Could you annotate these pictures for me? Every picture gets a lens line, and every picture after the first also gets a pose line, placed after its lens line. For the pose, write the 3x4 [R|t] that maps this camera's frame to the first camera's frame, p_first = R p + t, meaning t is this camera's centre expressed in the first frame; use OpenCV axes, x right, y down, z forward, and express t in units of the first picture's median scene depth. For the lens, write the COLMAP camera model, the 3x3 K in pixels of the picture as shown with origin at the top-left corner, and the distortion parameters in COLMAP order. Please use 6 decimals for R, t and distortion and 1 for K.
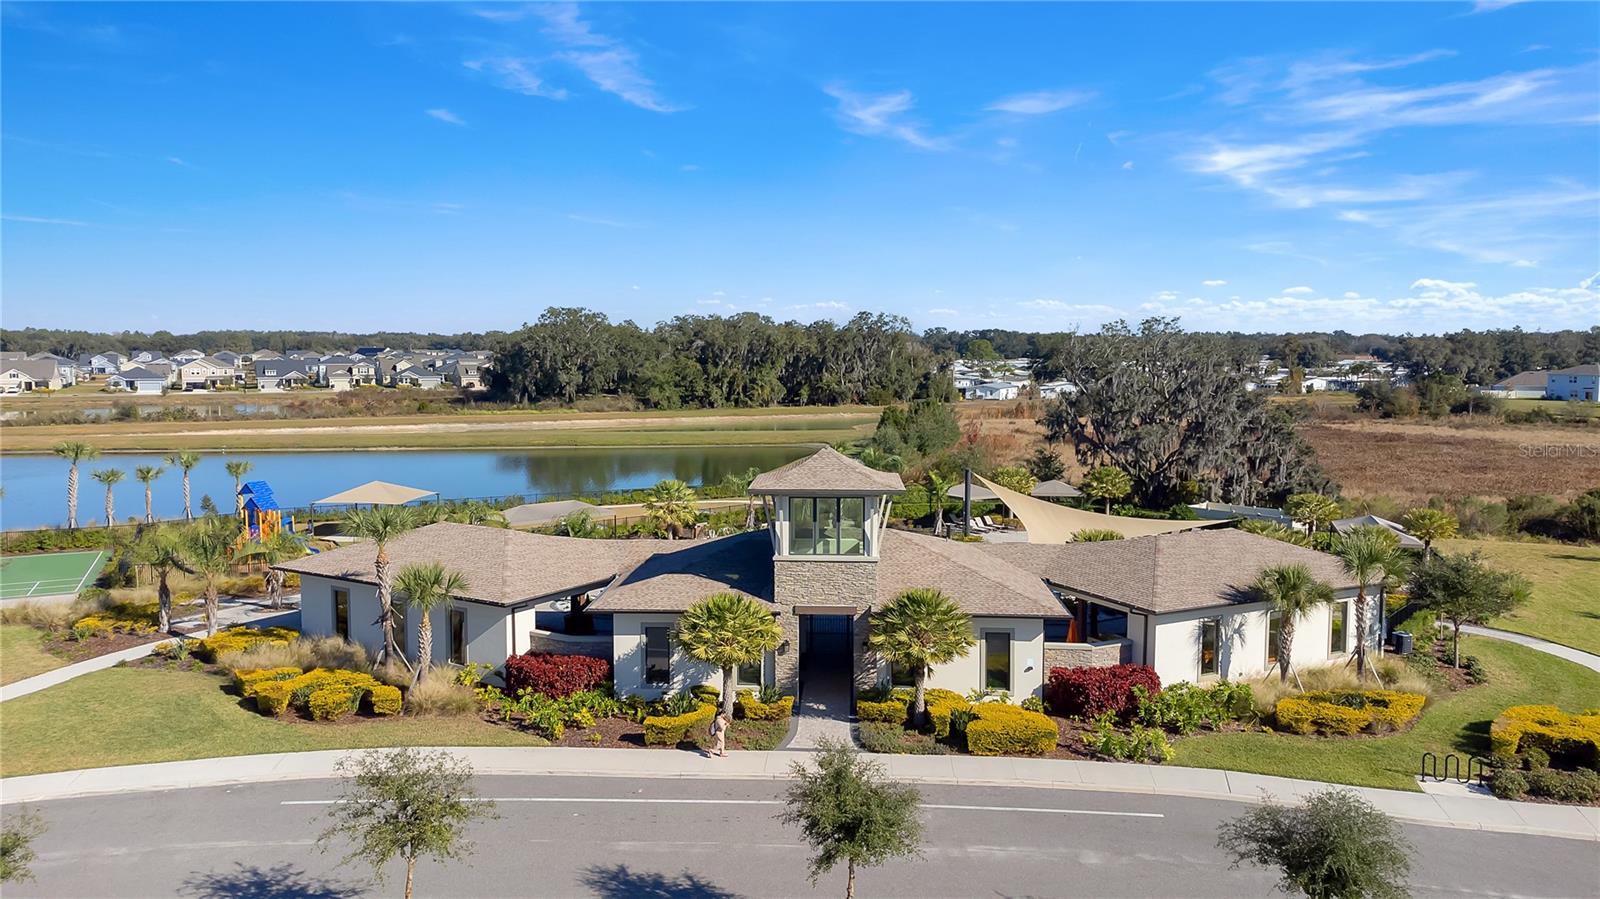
lens RADIAL K [[1180.4, 0, 791.2], [0, 1180.4, 452.3], [0, 0, 1]] dist [0.027019, 0.039940]
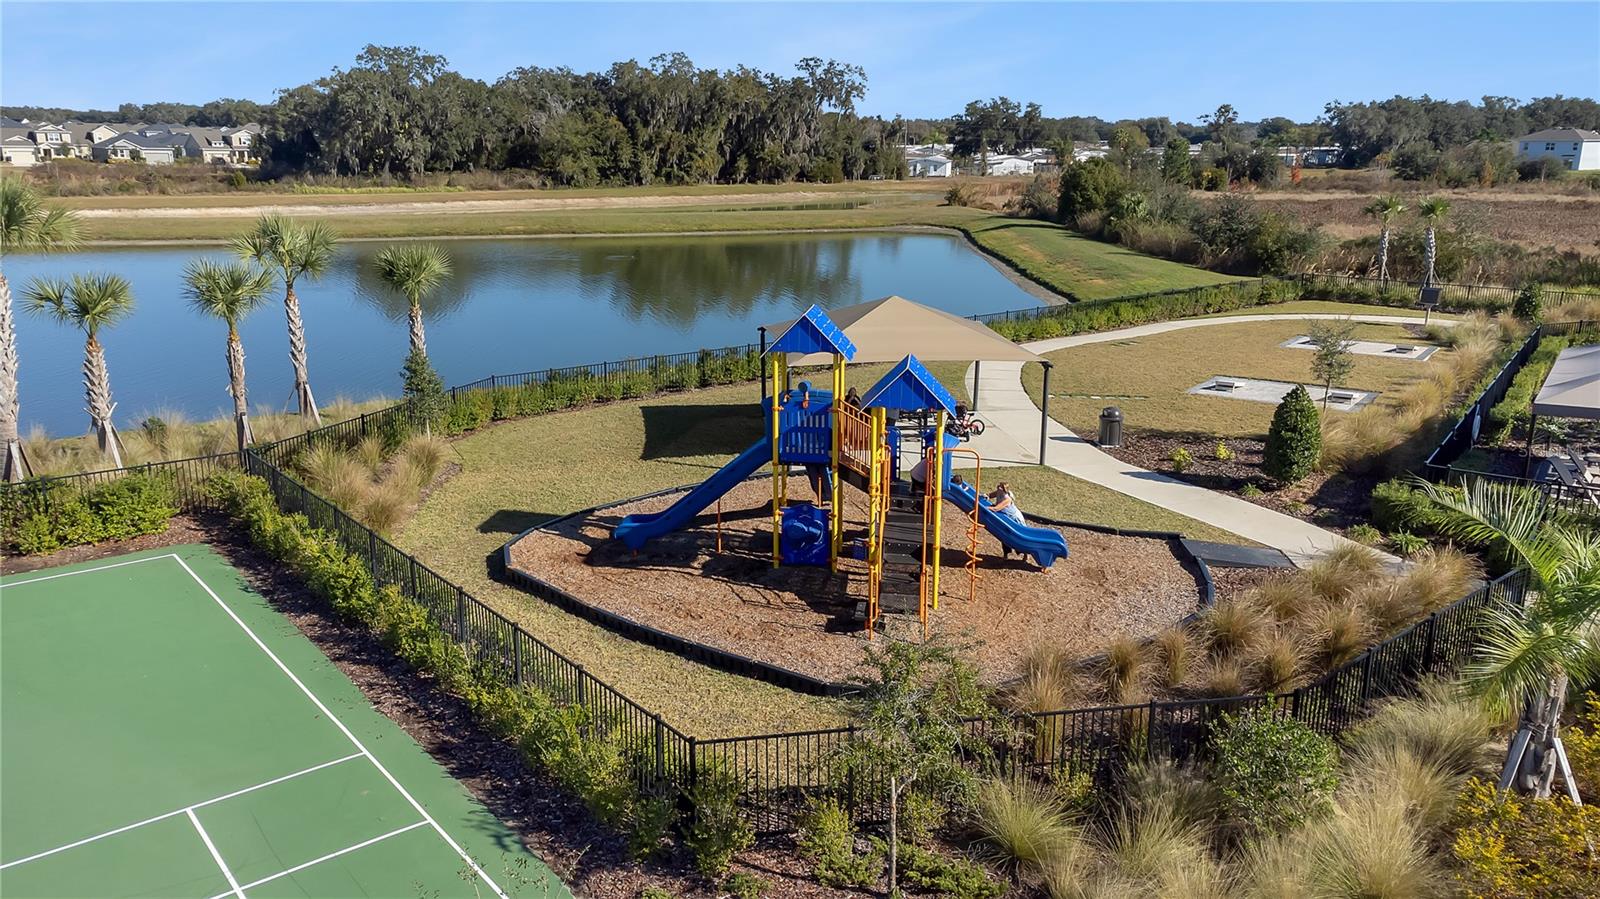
lens RADIAL K [[1180.4, 0, 791.2], [0, 1180.4, 452.3], [0, 0, 1]] dist [0.027019, 0.039940]
pose [[0.967185, -0.060473, 0.246773, -0.167296], [0.018124, 0.985209, 0.170396, 0.003379], [-0.253427, -0.160331, 0.953975, 0.229830]]
